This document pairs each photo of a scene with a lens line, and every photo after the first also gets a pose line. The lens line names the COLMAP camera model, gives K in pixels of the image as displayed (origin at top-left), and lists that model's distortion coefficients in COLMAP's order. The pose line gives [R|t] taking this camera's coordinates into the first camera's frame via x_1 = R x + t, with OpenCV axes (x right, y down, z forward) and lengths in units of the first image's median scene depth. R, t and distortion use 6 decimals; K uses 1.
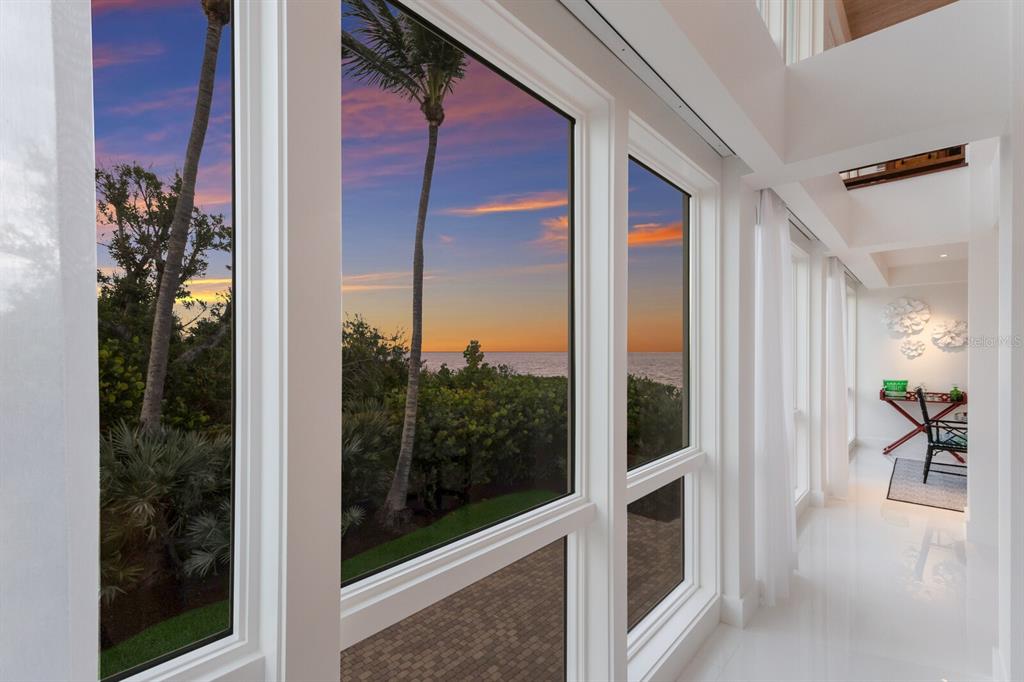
lens RADIAL K [[447.0, 0, 510.8], [0, 447.0, 352.7], [0, 0, 1]] dist [0.017535, 0.000380]
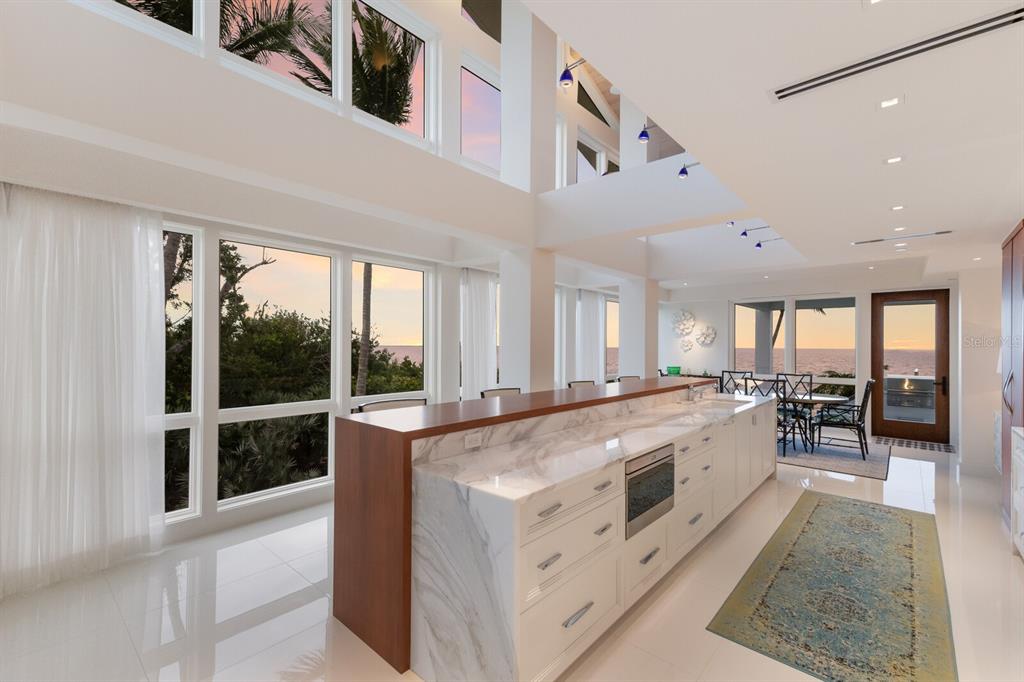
lens RADIAL K [[447.0, 0, 516.5], [0, 447.0, 342.4], [0, 0, 1]] dist [0.017535, 0.000380]
pose [[0.999630, 0.002944, 0.027041, 0.303538], [-0.002703, 0.999956, -0.008965, -0.002577], [-0.027066, 0.008889, 0.999594, -0.434544]]
